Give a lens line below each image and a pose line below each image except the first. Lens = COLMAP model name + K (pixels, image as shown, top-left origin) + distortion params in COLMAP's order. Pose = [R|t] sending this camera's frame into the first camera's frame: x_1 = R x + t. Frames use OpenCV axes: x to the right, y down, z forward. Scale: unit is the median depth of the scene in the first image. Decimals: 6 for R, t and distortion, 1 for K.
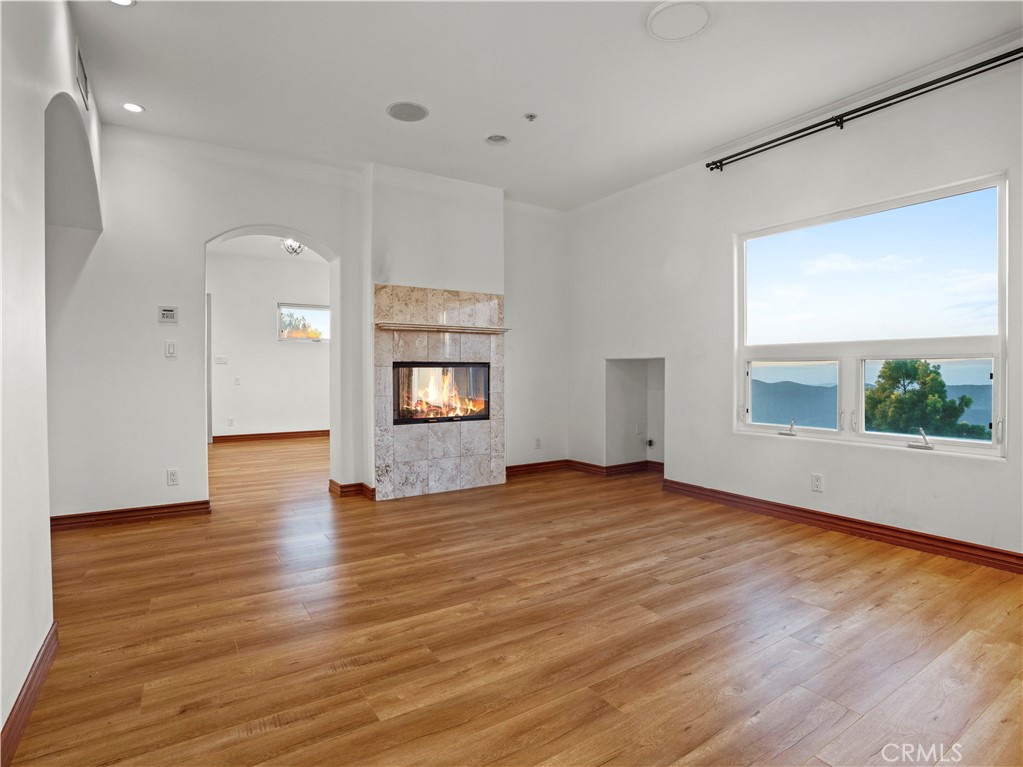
lens RADIAL K [[529.4, 0, 516.7], [0, 529.4, 377.9], [0, 0, 1]] dist [-0.077879, 0.030088]
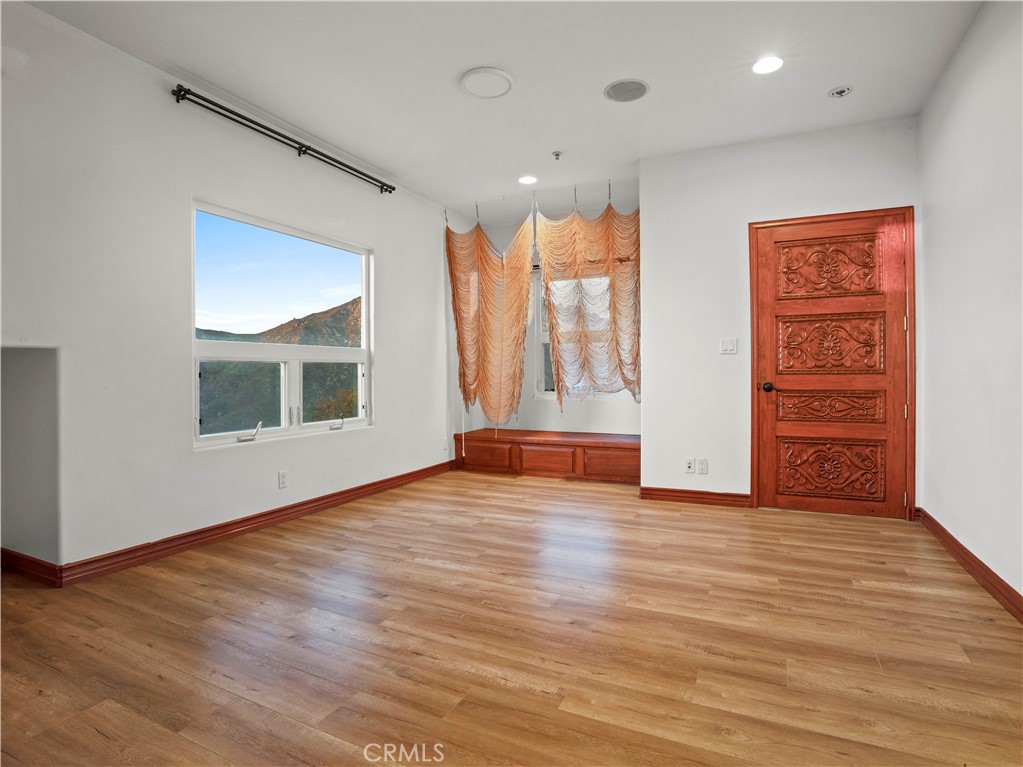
lens RADIAL K [[529.4, 0, 516.7], [0, 529.4, 377.9], [0, 0, 1]] dist [-0.077879, 0.030088]
pose [[-0.502498, -0.004746, 0.864565, -0.668782], [0.020449, 0.999640, 0.017373, -0.011345], [-0.864337, 0.026409, -0.502220, 1.335015]]
